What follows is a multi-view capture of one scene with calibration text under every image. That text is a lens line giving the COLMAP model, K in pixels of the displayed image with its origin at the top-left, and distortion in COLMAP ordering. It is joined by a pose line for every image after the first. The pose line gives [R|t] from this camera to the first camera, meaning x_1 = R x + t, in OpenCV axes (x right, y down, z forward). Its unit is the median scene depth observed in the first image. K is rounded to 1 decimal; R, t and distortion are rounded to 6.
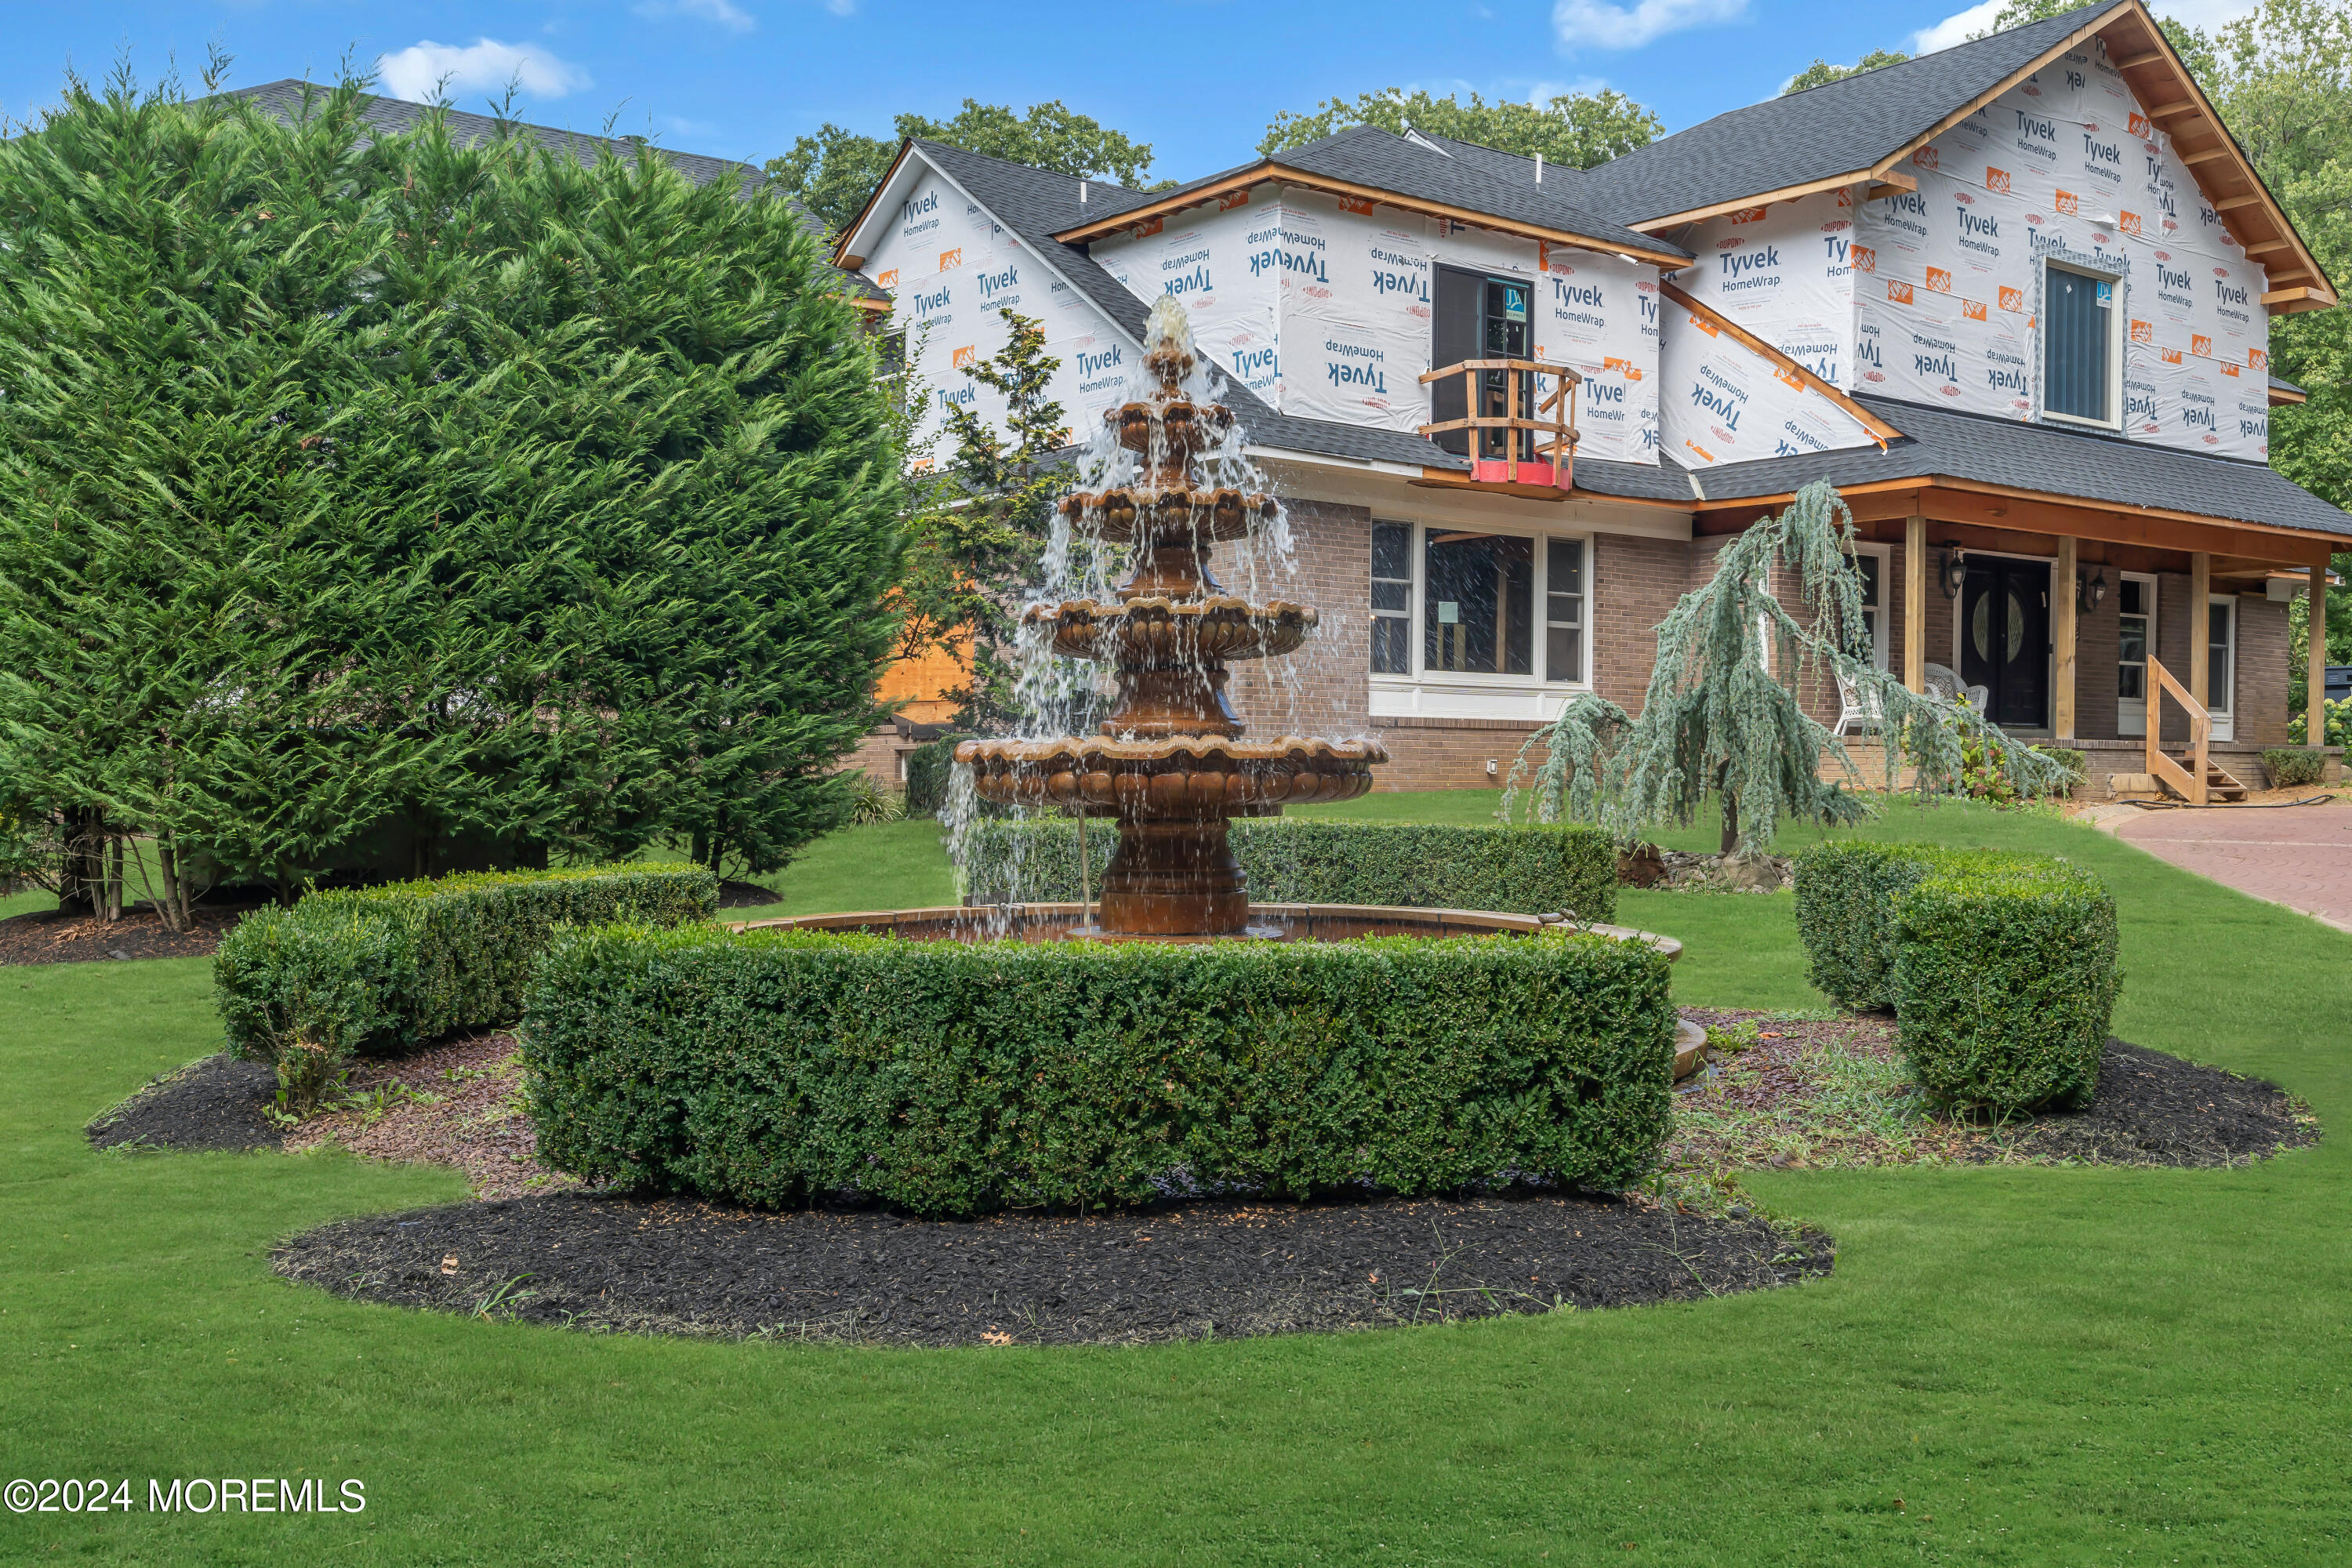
lens RADIAL K [[2305.8, 0, 1173.3], [0, 2305.8, 789.6], [0, 0, 1]] dist [0.006374, 0.000000]
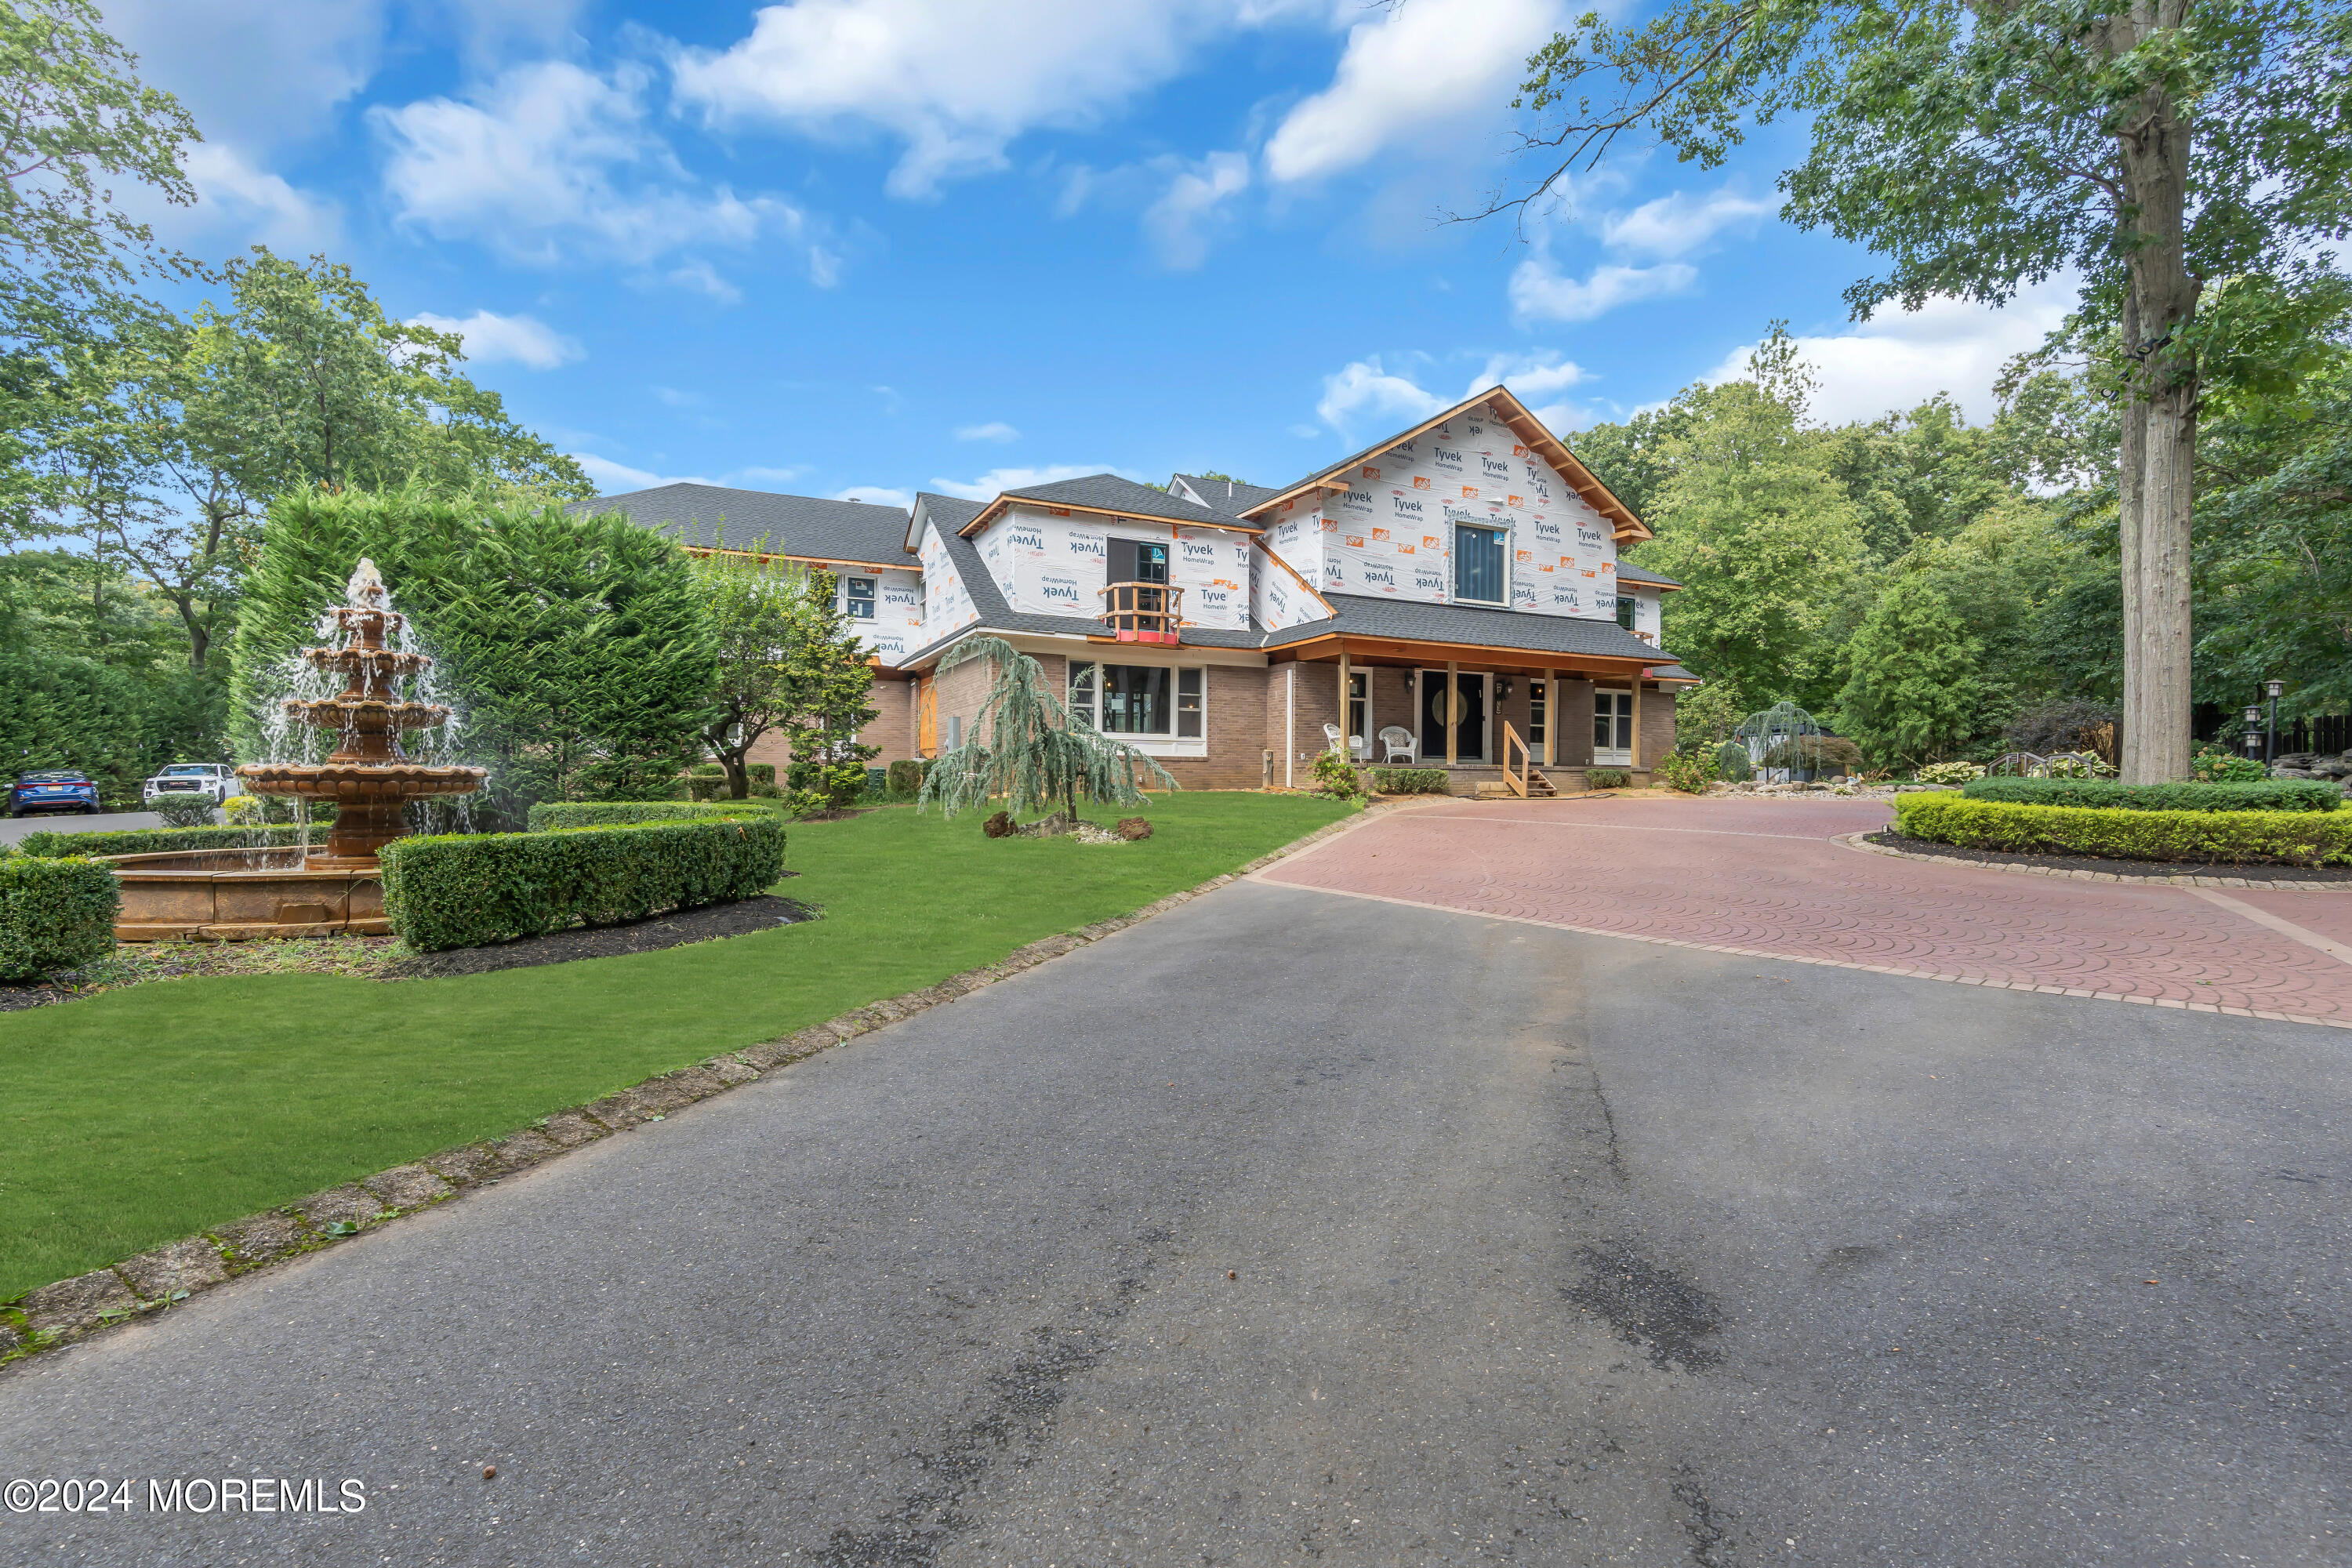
lens RADIAL K [[1055.0, 0, 1174.3], [0, 1055.0, 793.1], [0, 0, 1]] dist [-0.018142, 0.000867]
pose [[0.978598, 0.002521, -0.205766, 0.360789], [-0.001863, 0.999993, 0.003389, 0.000182], [0.205773, -0.002934, 0.978595, 0.075100]]
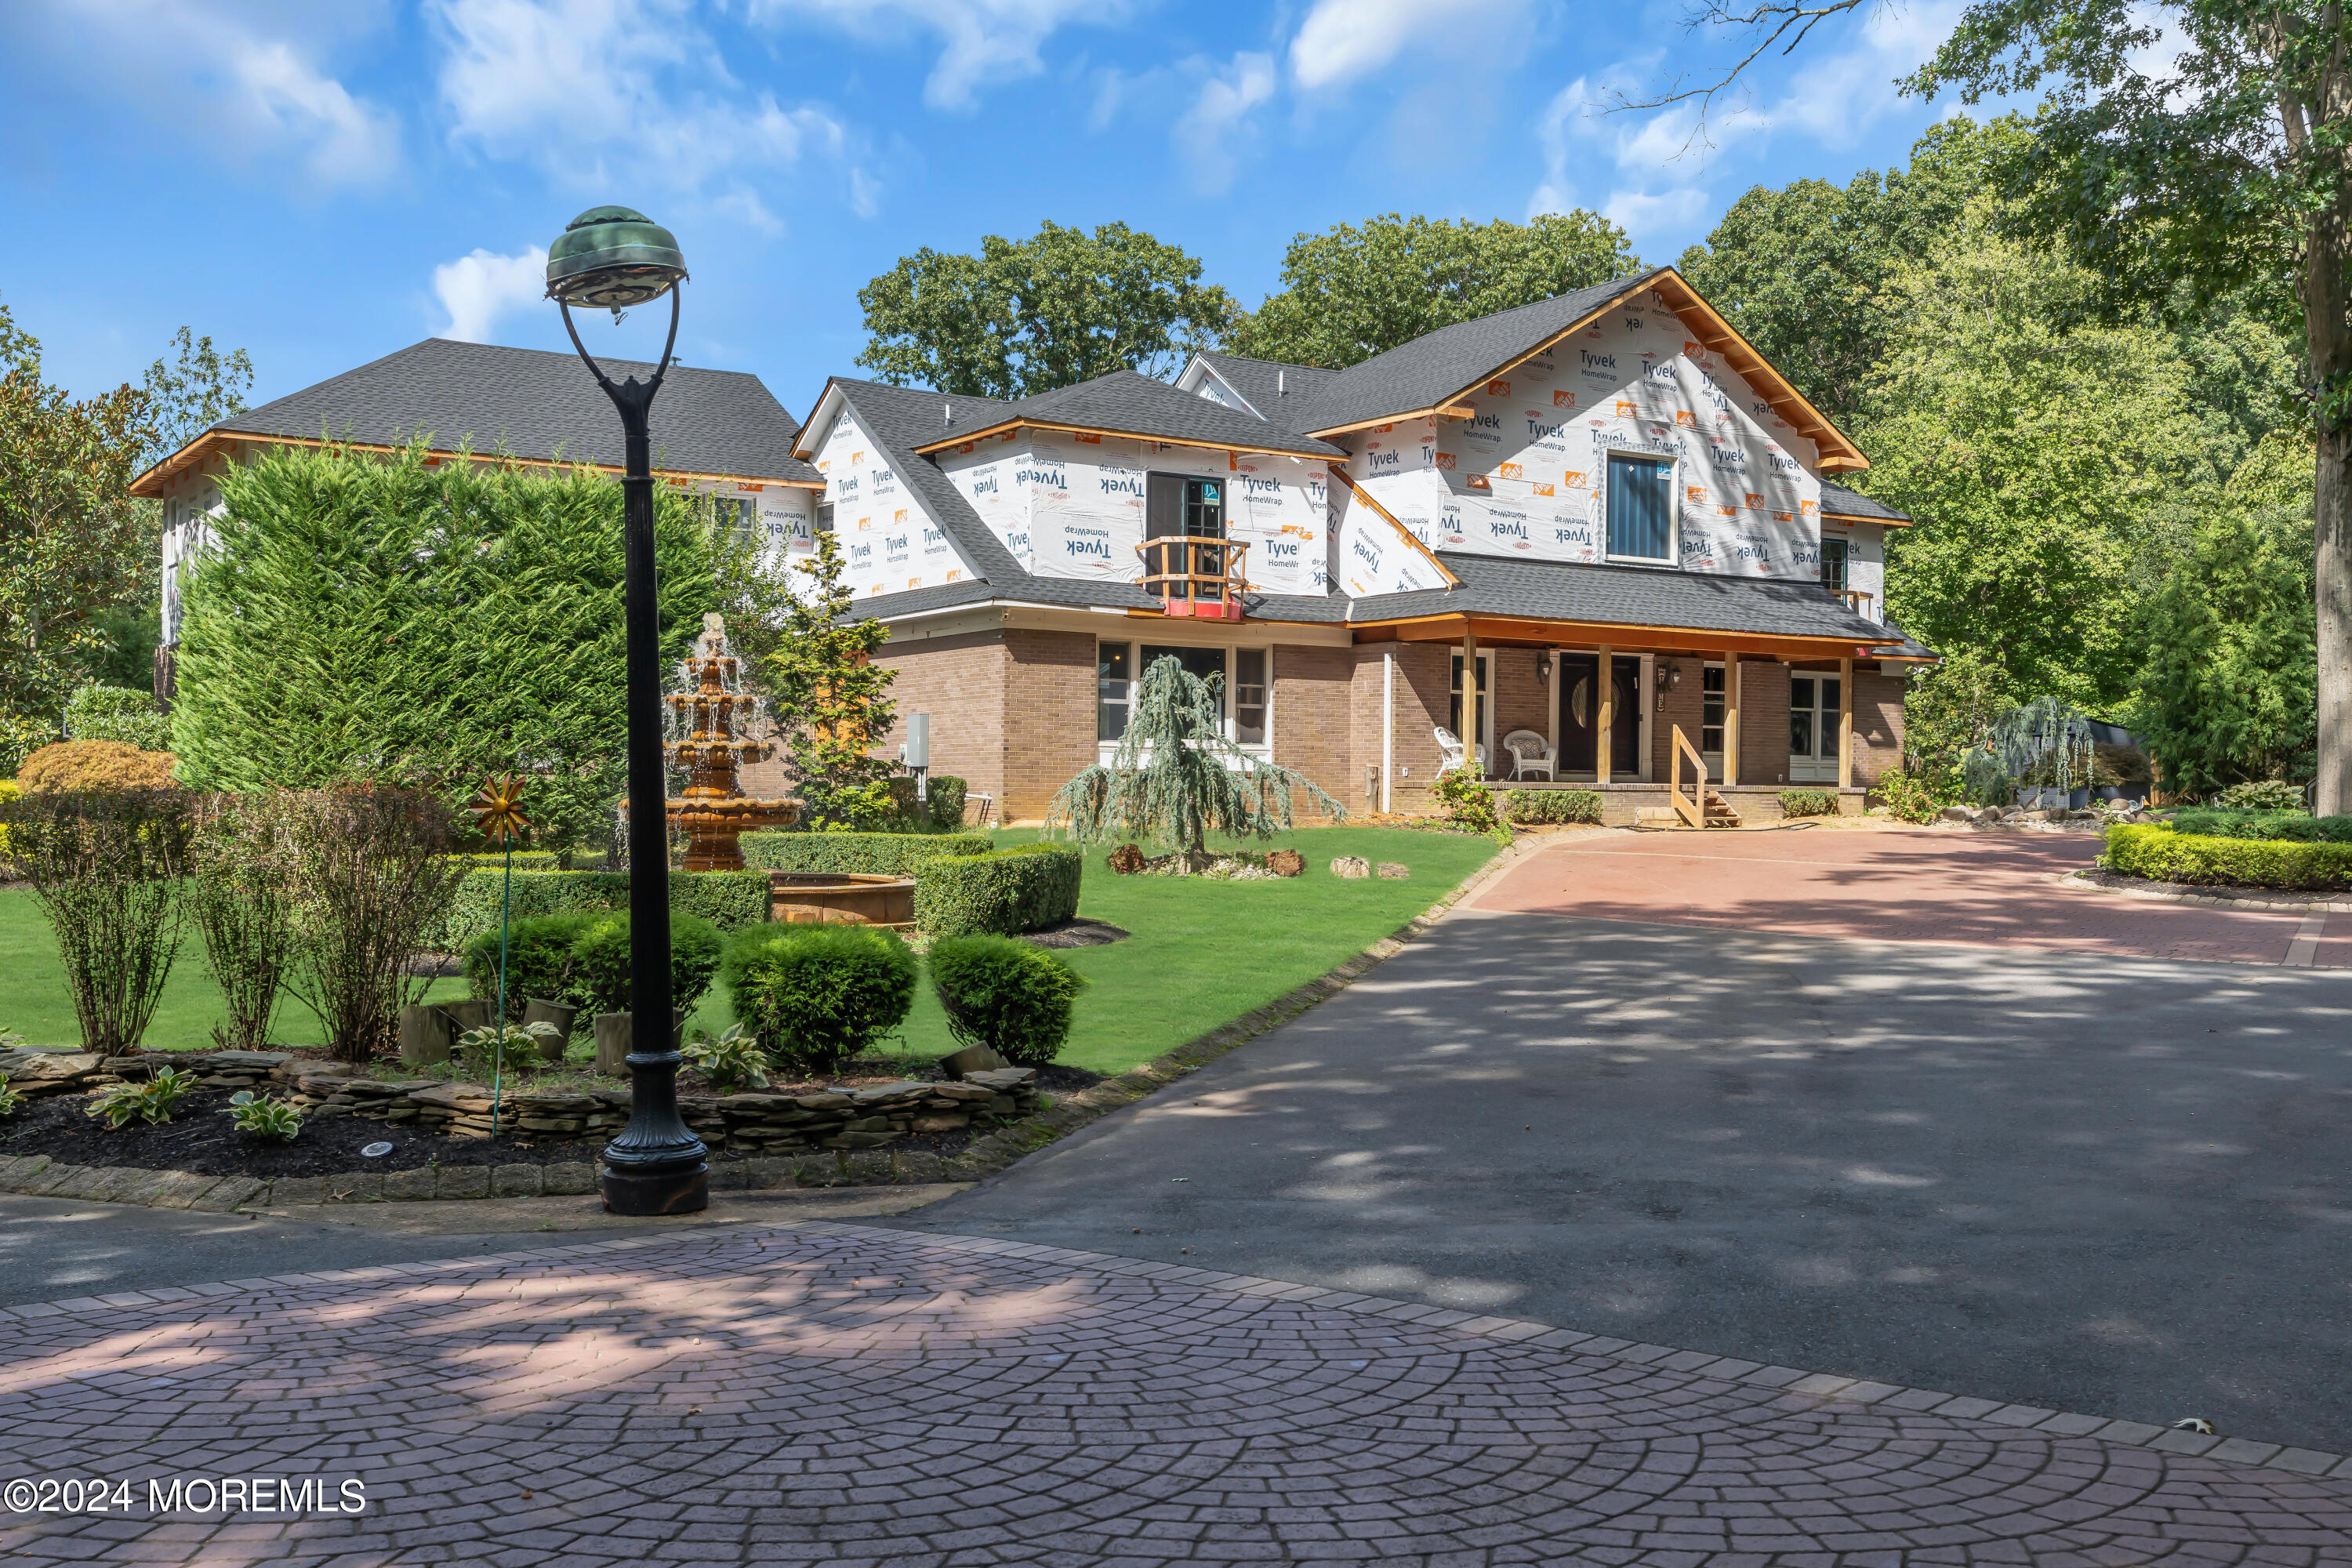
lens RADIAL K [[2305.8, 0, 1175.4], [0, 2305.8, 791.2], [0, 0, 1]] dist [0.006374, 0.000000]
pose [[0.996077, 0.003346, -0.088431, 0.260828], [-0.004067, 0.999960, -0.007981, -0.004503], [0.088400, 0.008310, 0.996050, -0.502946]]
